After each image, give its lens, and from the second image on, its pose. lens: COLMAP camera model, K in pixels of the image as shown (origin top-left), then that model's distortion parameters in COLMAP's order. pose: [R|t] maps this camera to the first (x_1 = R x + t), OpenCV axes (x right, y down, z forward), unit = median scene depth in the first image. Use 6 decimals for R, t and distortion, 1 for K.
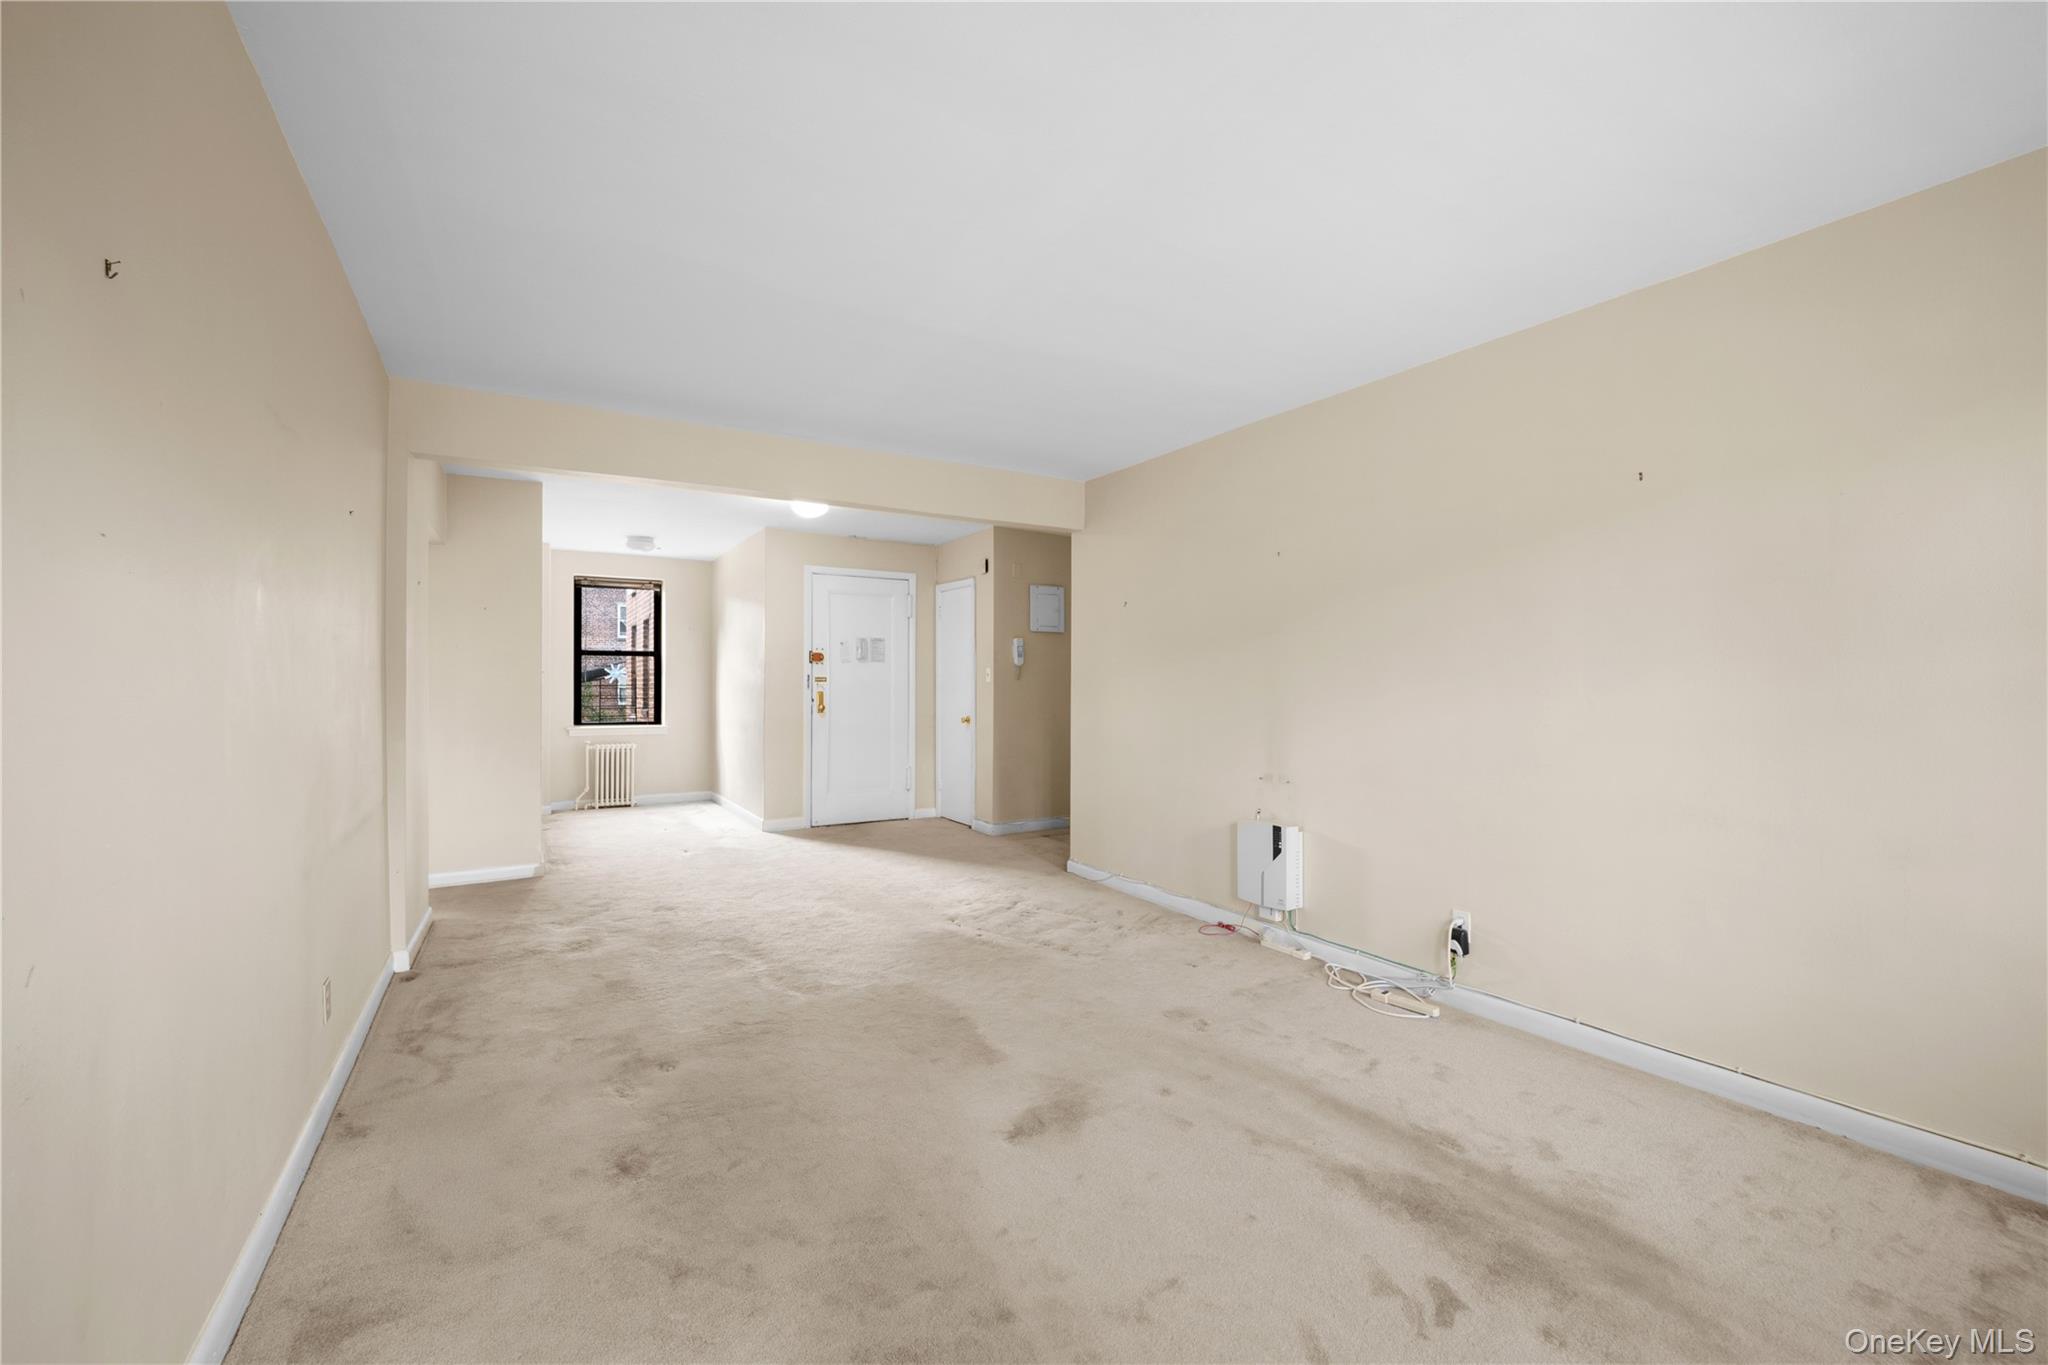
lens RADIAL K [[829.5, 0, 1024.0], [0, 829.5, 682.5], [0, 0, 1]] dist [-0.022300, 0.000020]
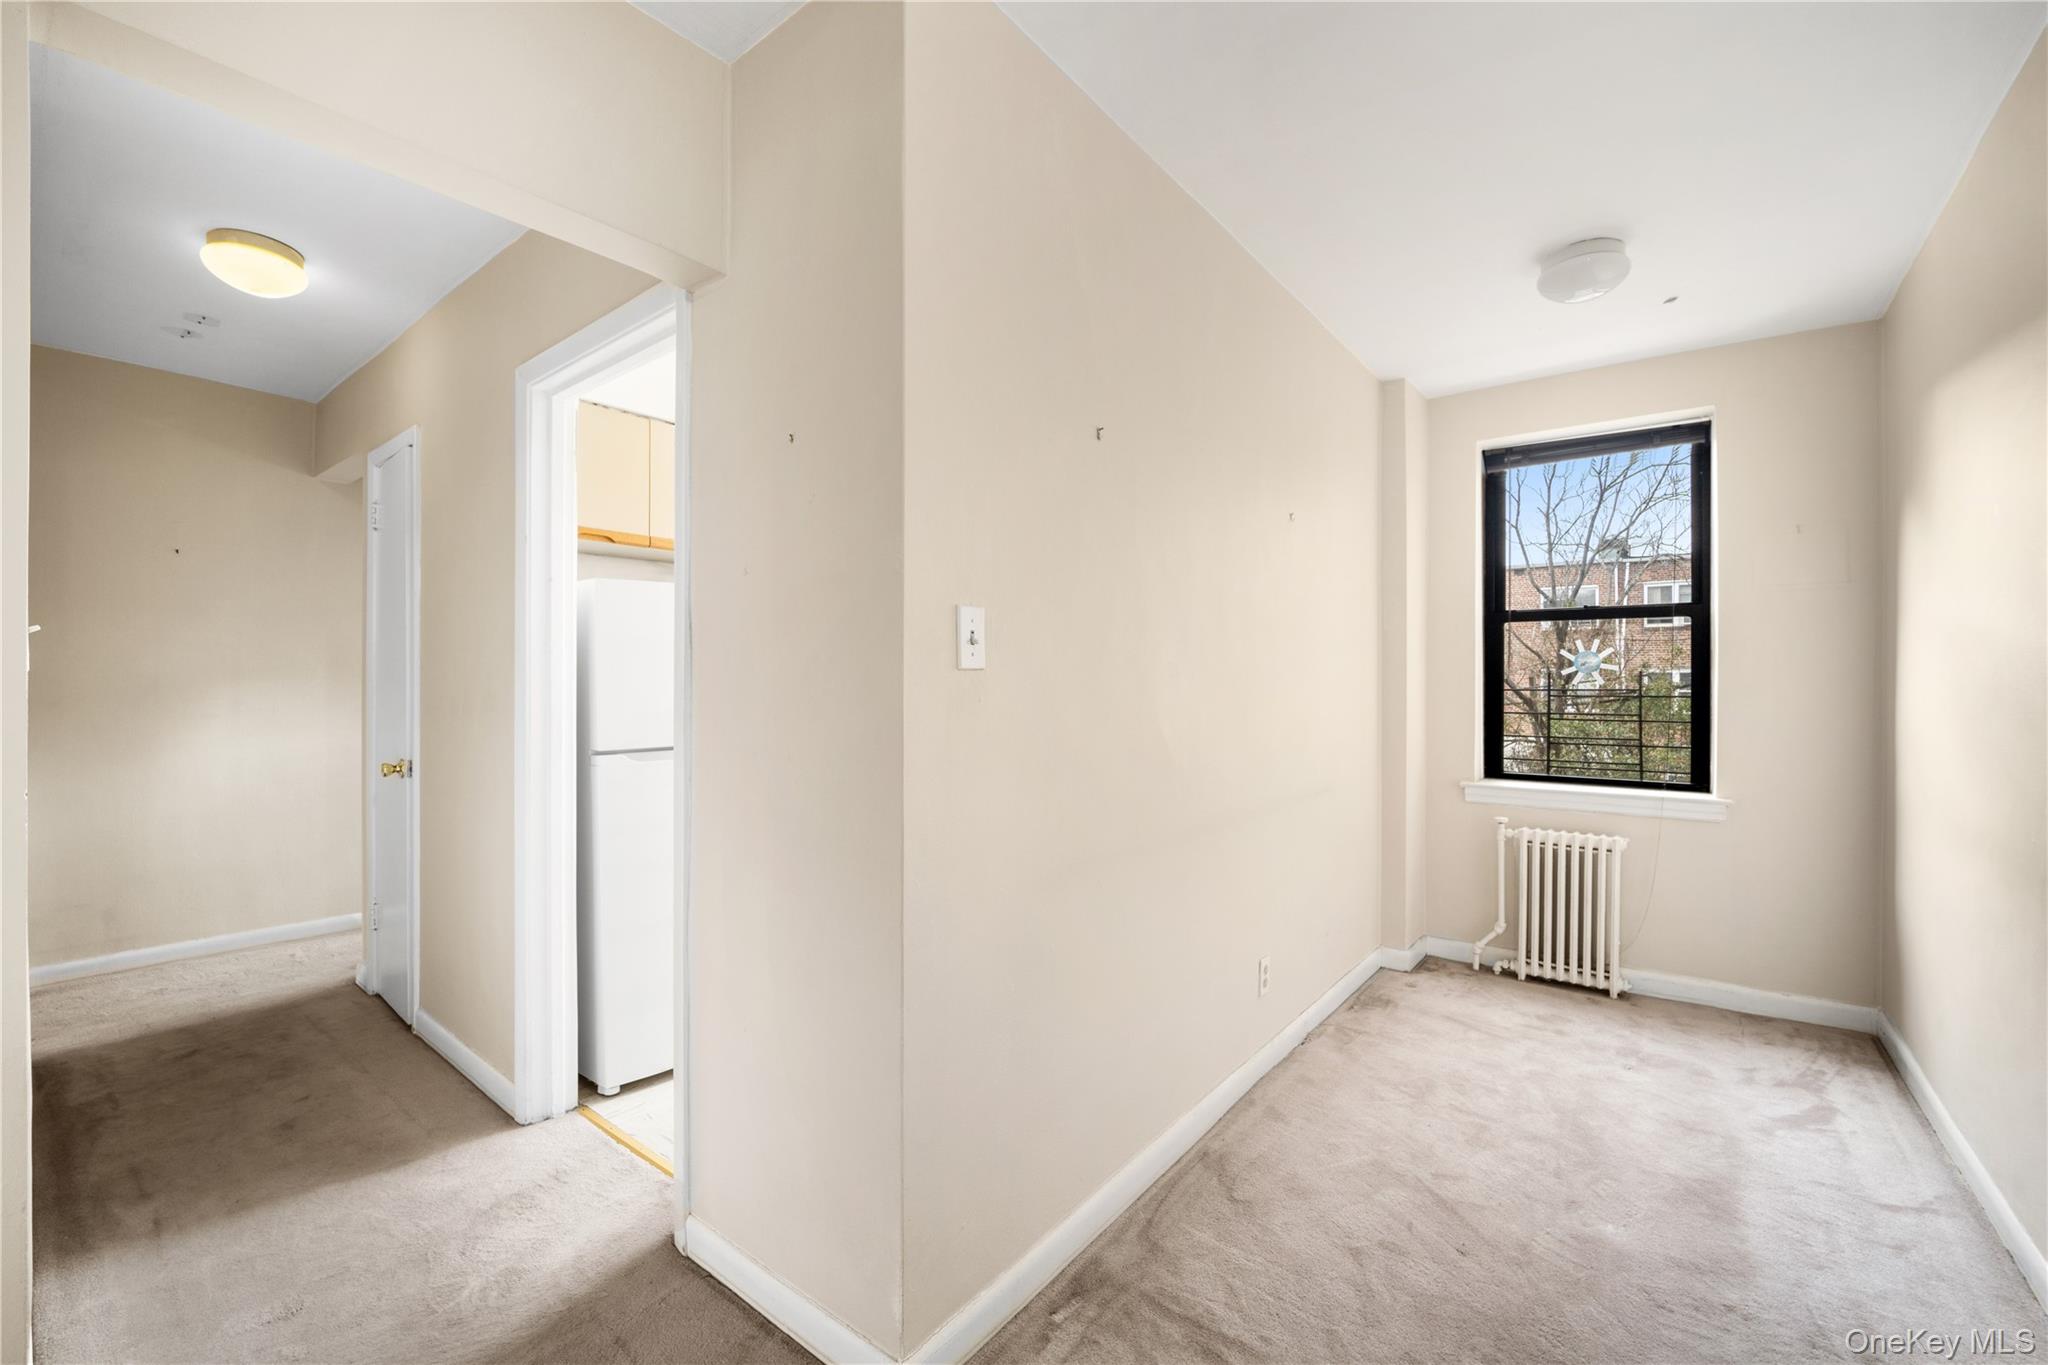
lens RADIAL K [[853.4, 0, 1024.0], [0, 853.4, 682.5], [0, 0, 1]] dist [-0.022378, 0.000140]
pose [[0.348127, -0.001207, -0.937447, -0.197419], [-0.000022, 0.999999, -0.001296, 0.000668], [0.937448, 0.000472, 0.348126, 0.605285]]
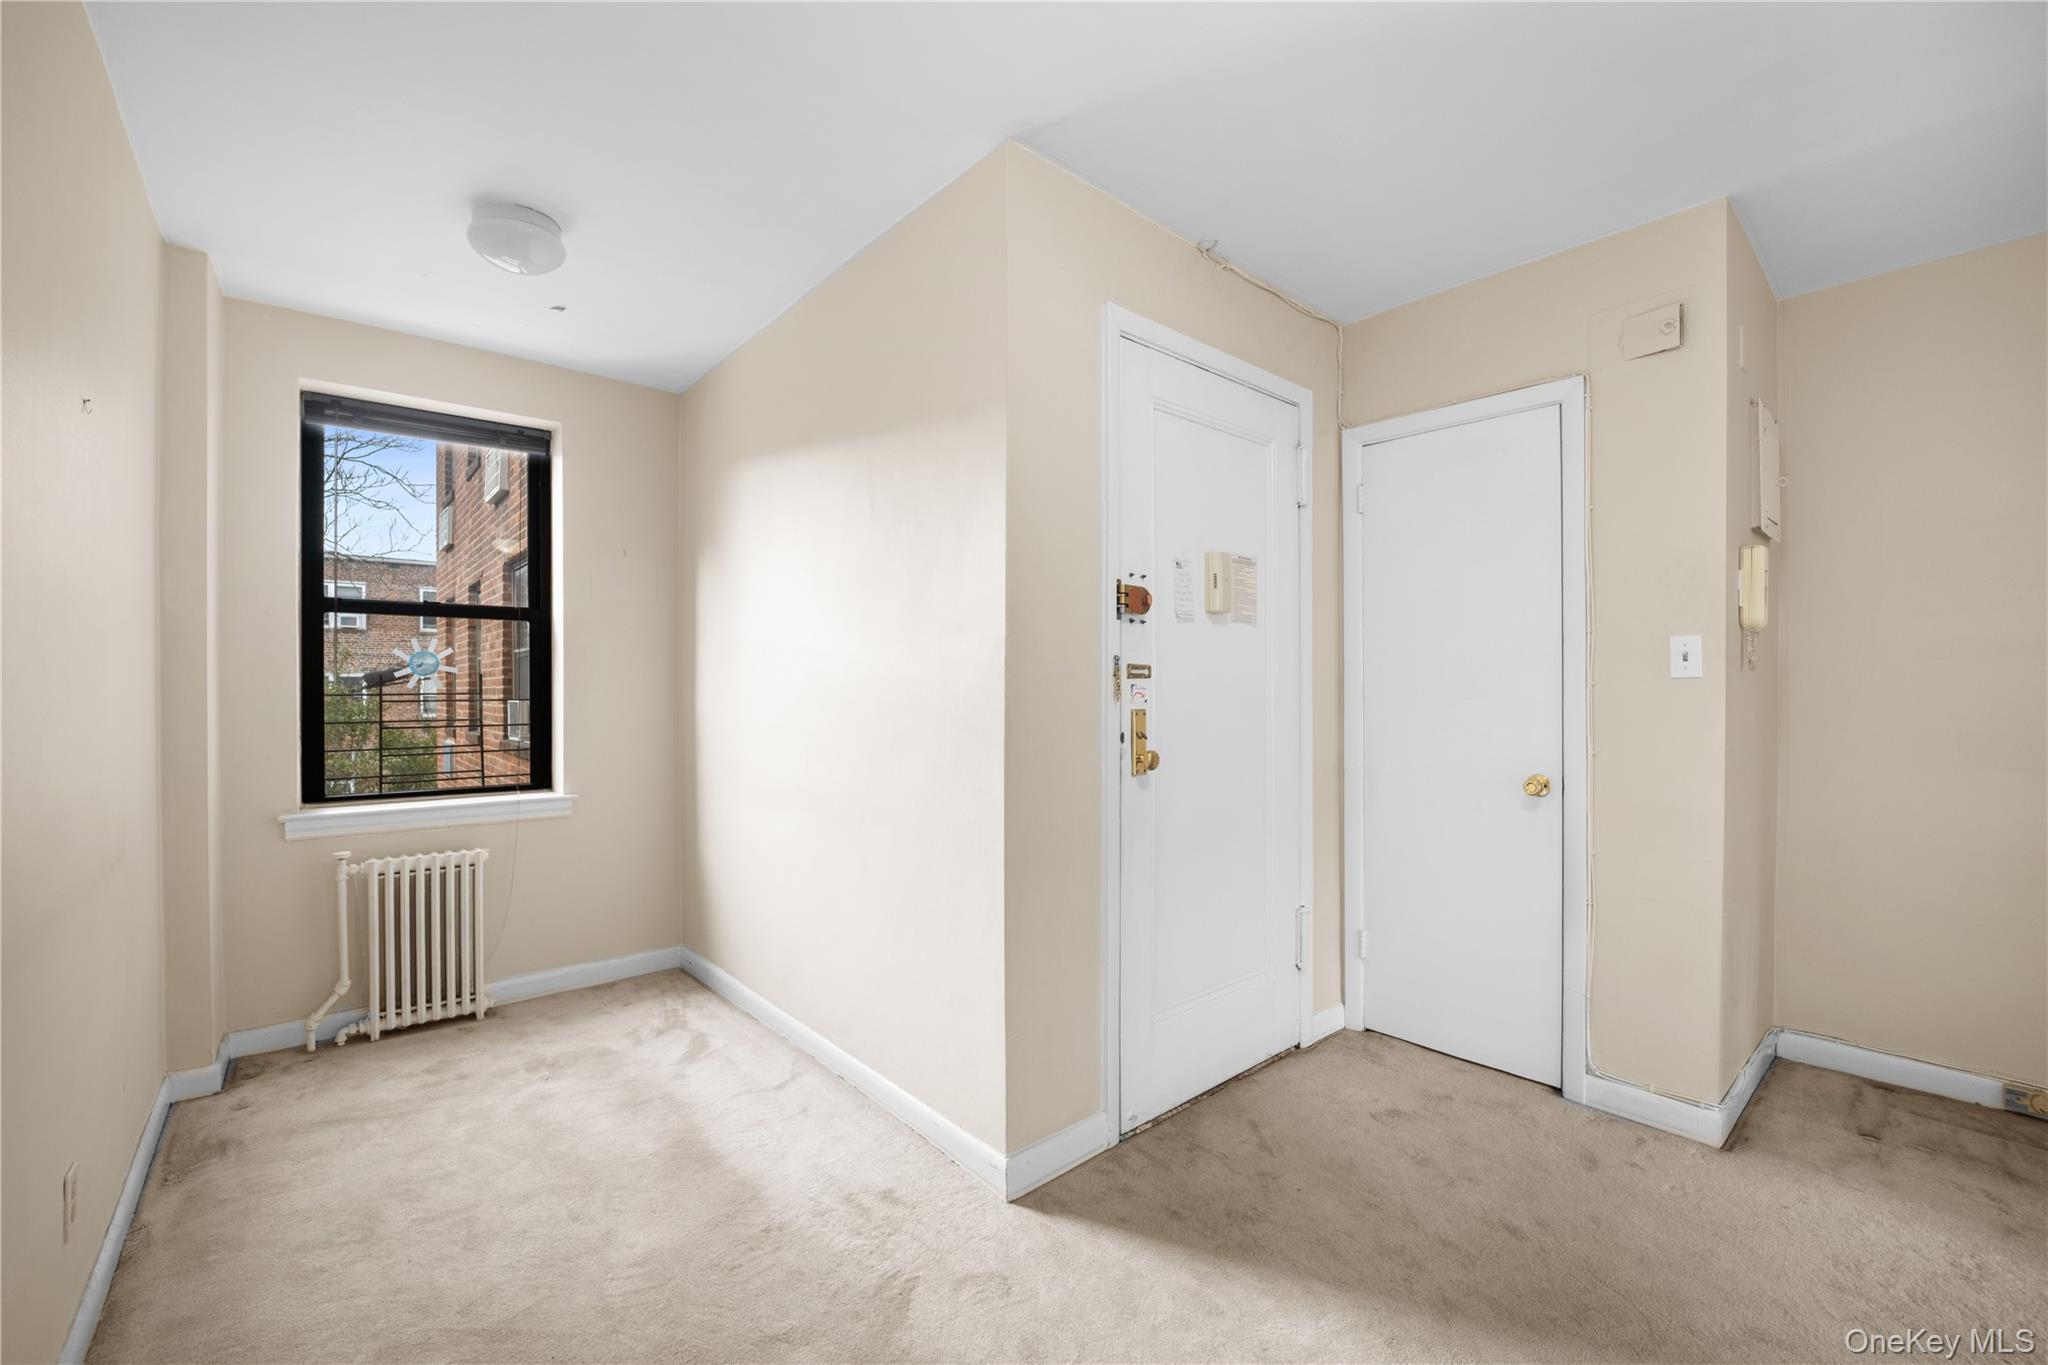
lens RADIAL K [[851.3, 0, 1028.1], [0, 851.3, 693.2], [0, 0, 1]] dist [-0.023608, -0.000381]
pose [[0.985574, -0.006509, 0.169117, -0.298620], [0.005062, 0.999947, 0.008985, 0.001419], [-0.169167, -0.007999, 0.985555, 0.593931]]
